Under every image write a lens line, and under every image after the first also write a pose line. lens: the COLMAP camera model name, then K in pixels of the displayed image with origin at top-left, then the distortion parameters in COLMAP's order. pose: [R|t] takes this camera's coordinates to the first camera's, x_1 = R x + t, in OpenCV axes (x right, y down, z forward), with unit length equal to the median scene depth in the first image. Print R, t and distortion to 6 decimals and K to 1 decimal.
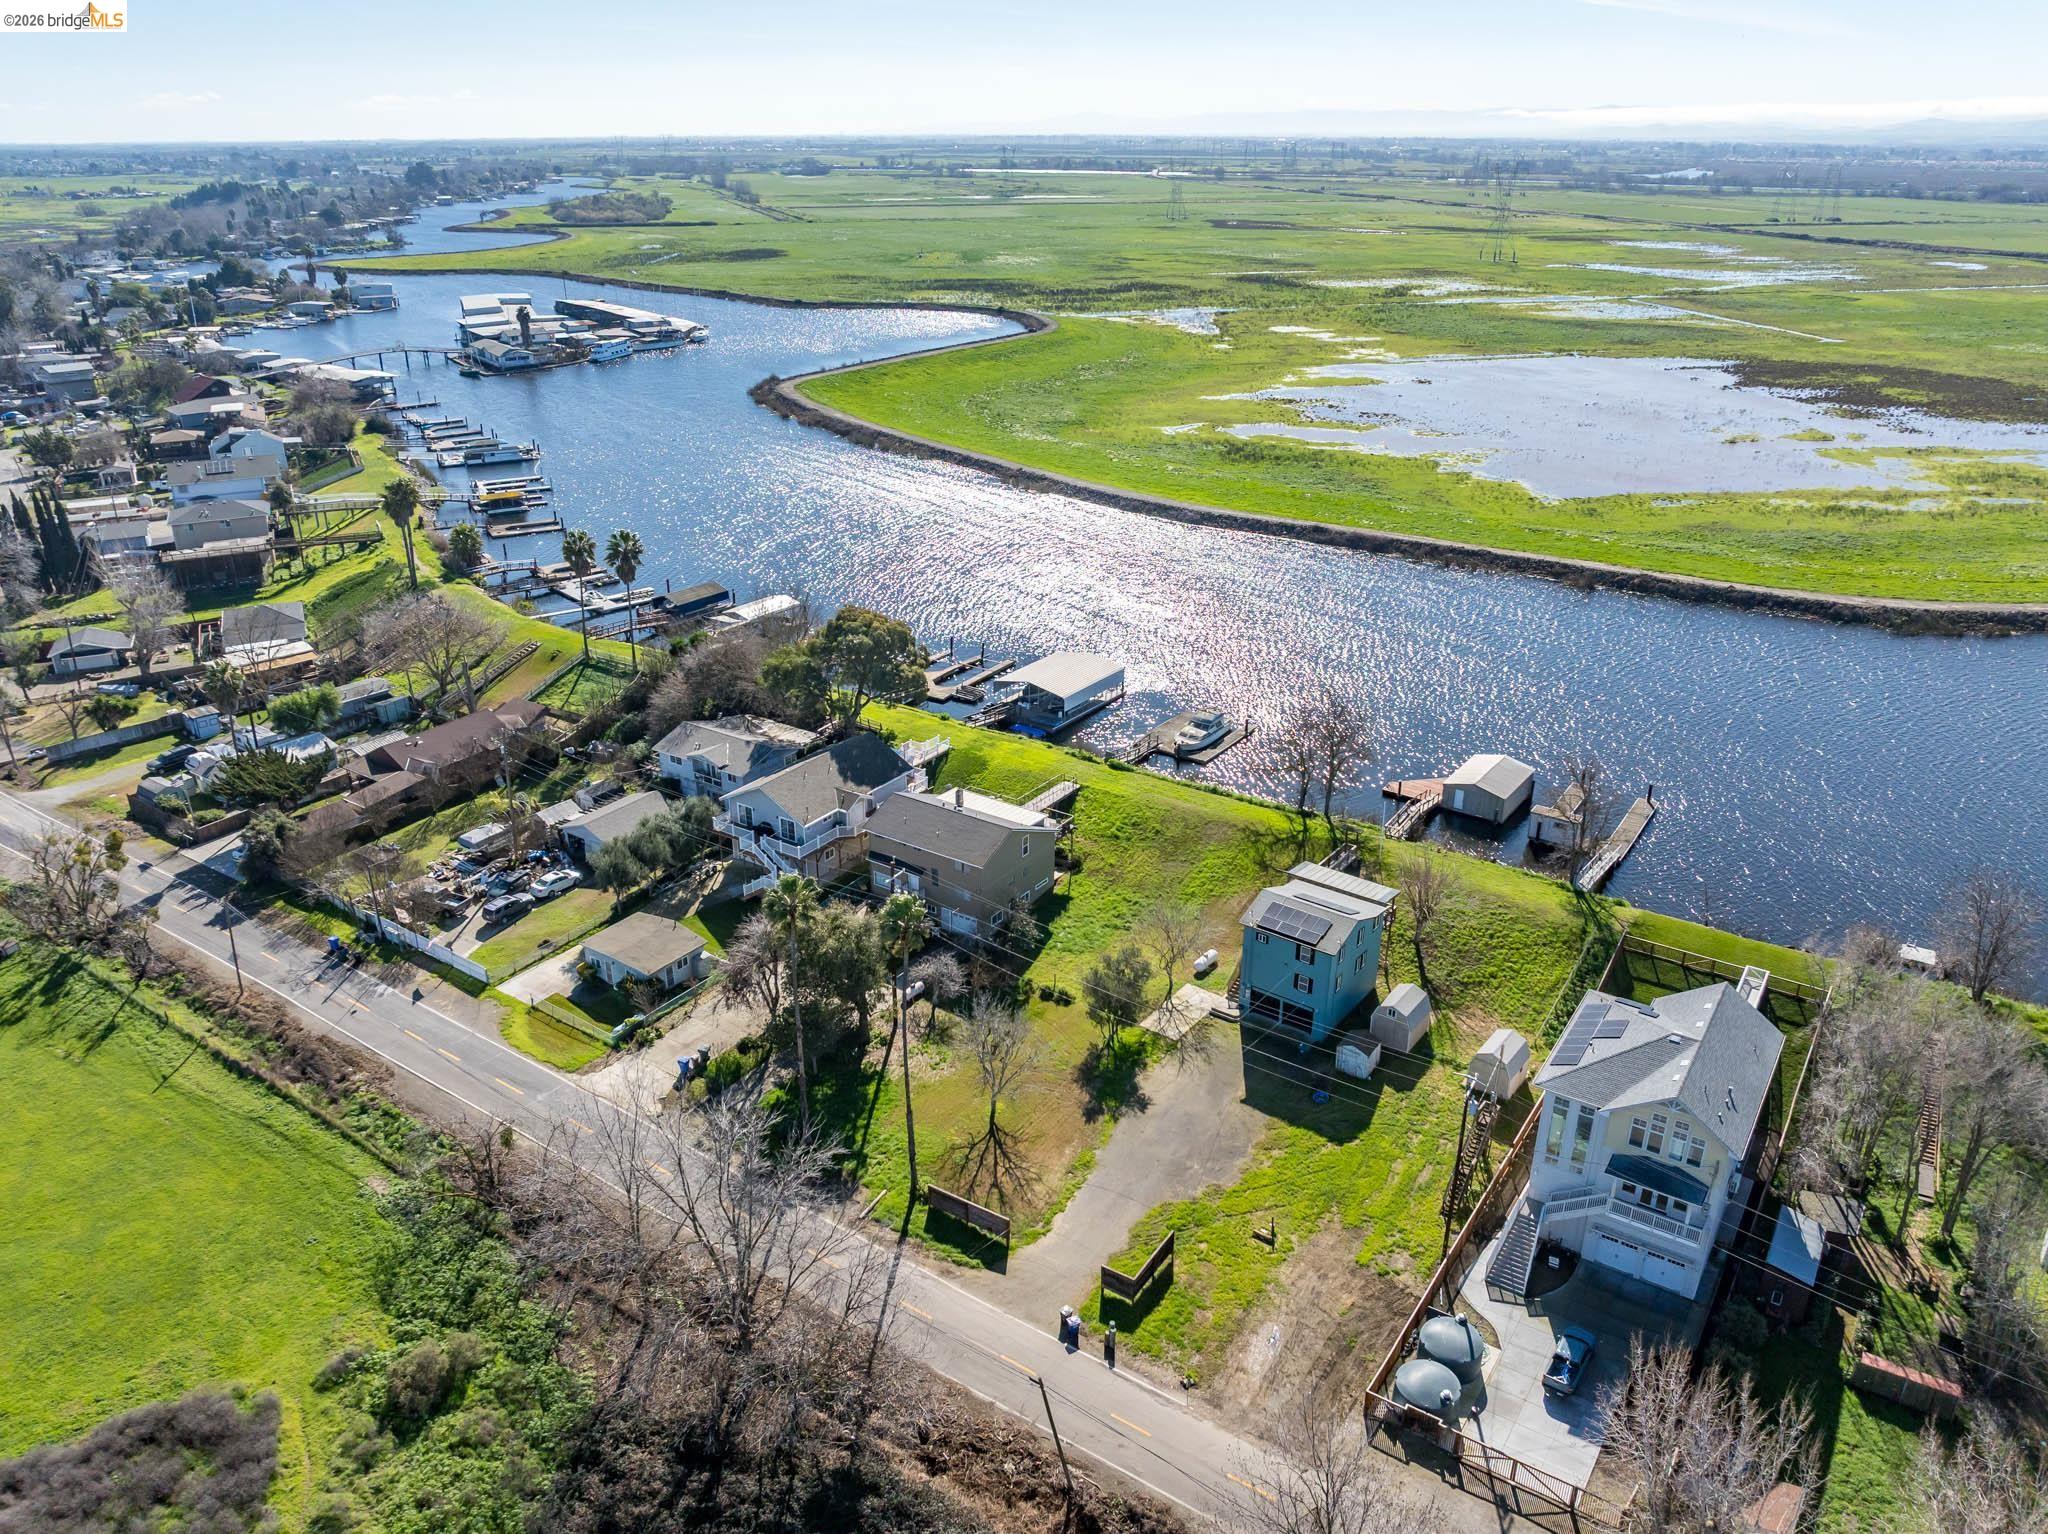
lens RADIAL K [[1428.8, 0, 1024.0], [0, 1428.8, 767.0], [0, 0, 1]] dist [-0.002143, 0.004338]
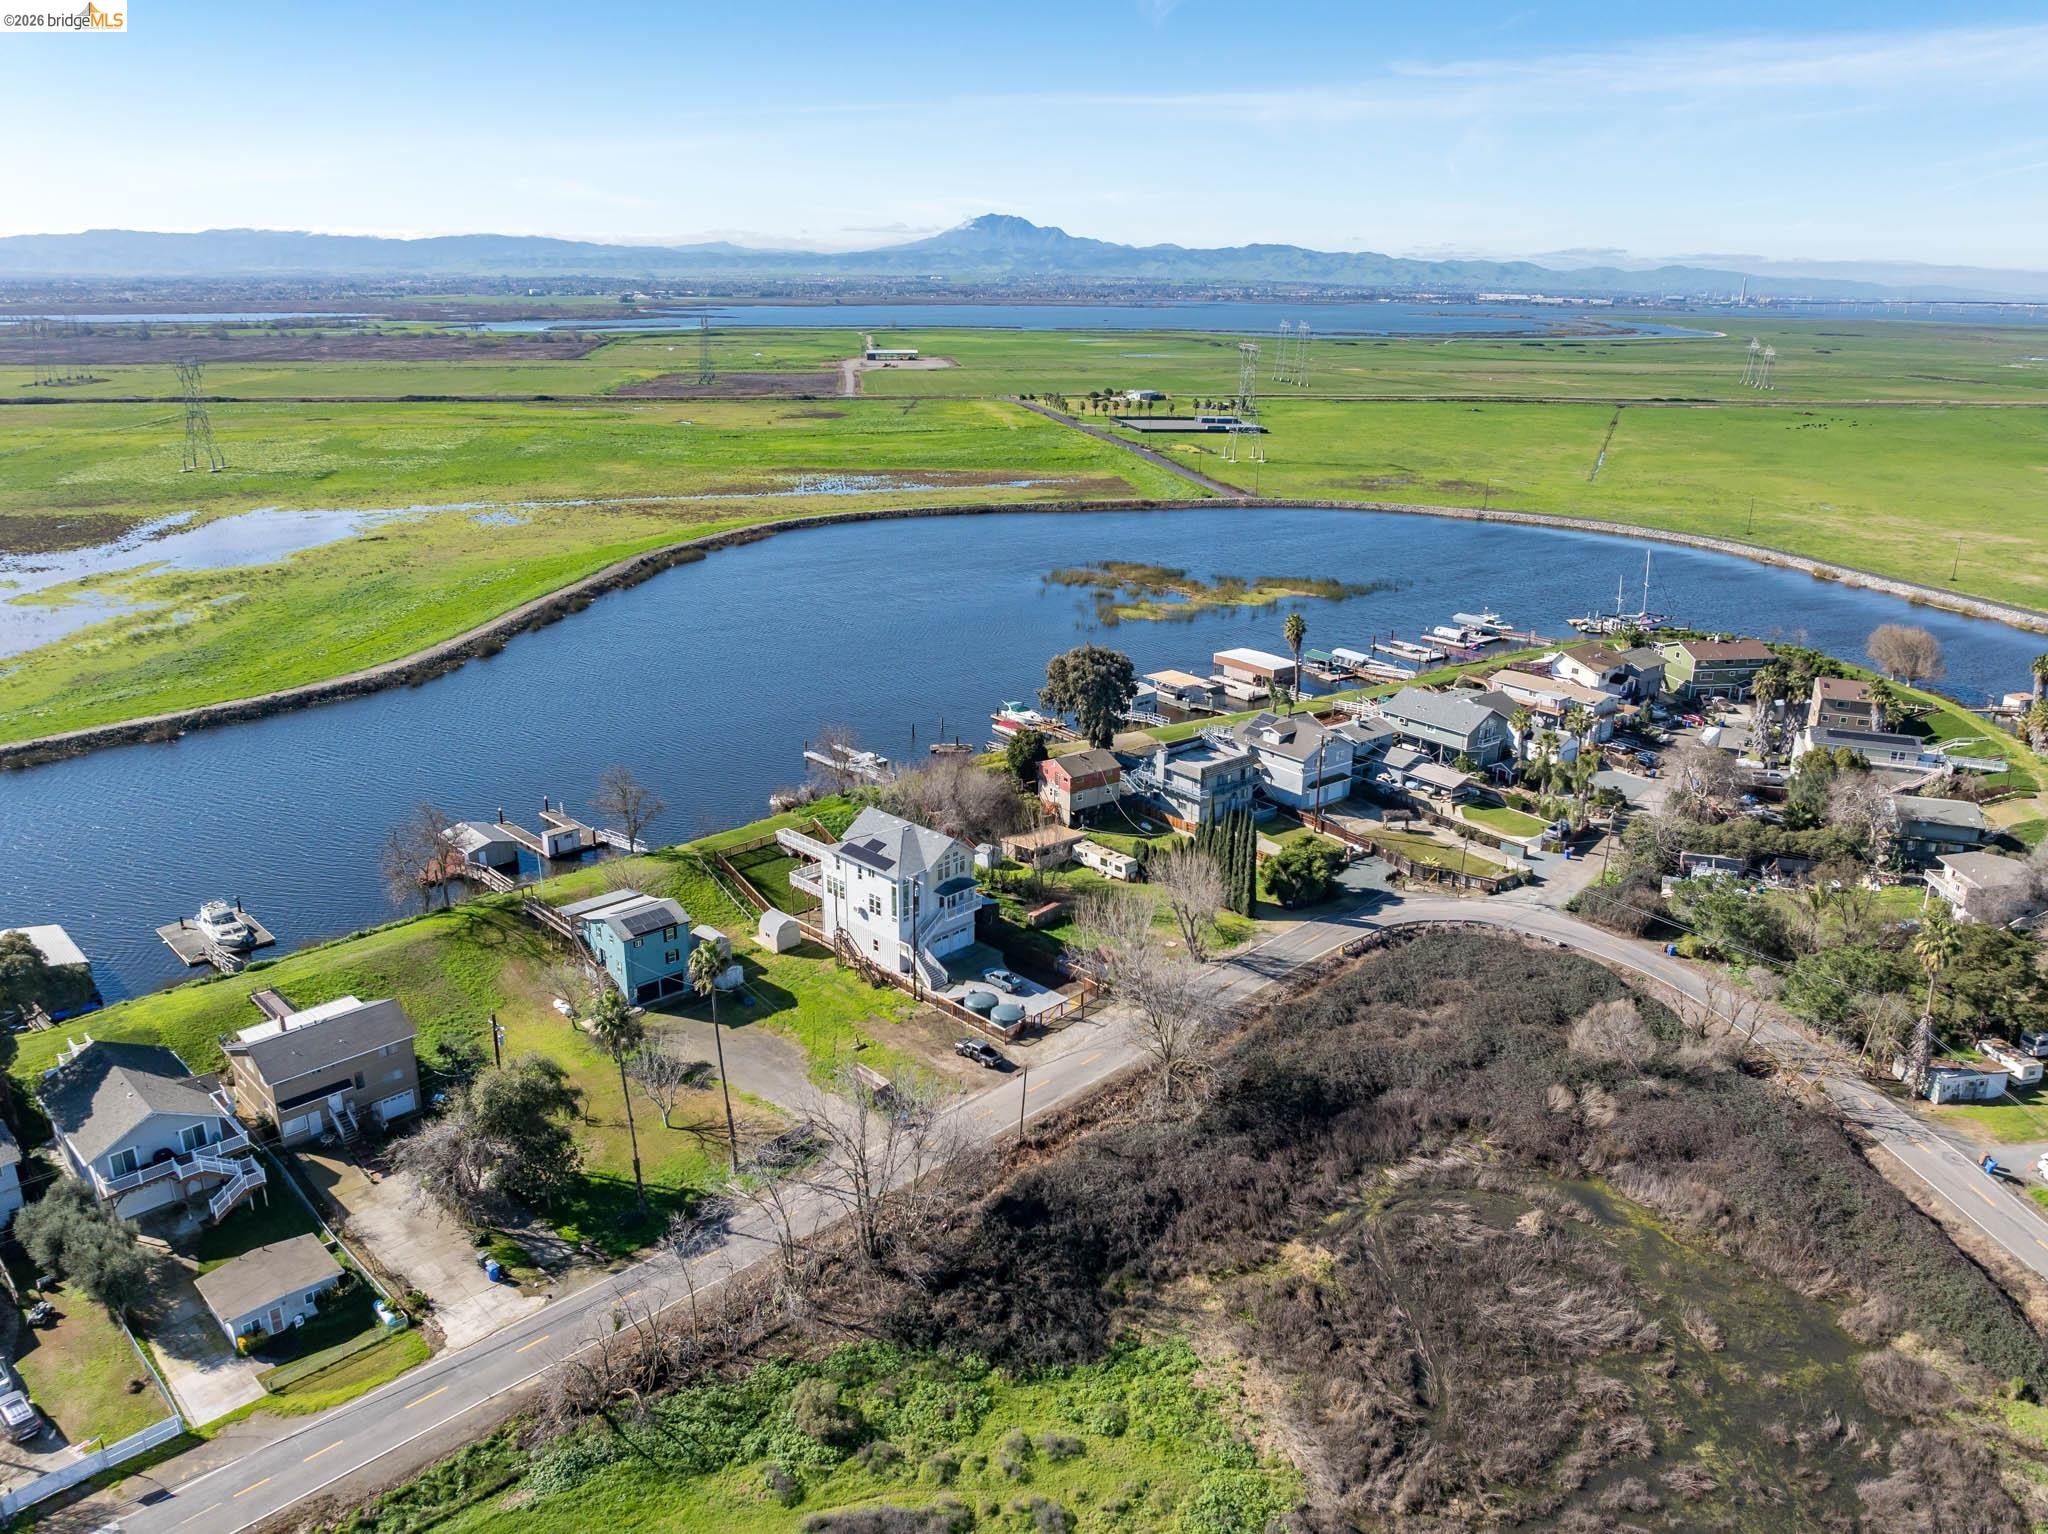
lens RADIAL K [[1428.8, 0, 1024.0], [0, 1428.8, 767.0], [0, 0, 1]] dist [-0.002143, 0.004338]
pose [[0.194697, -0.311604, 0.930052, -0.985162], [0.394687, 0.892934, 0.216544, -0.176778], [-0.897950, 0.324919, 0.296838, 0.256296]]
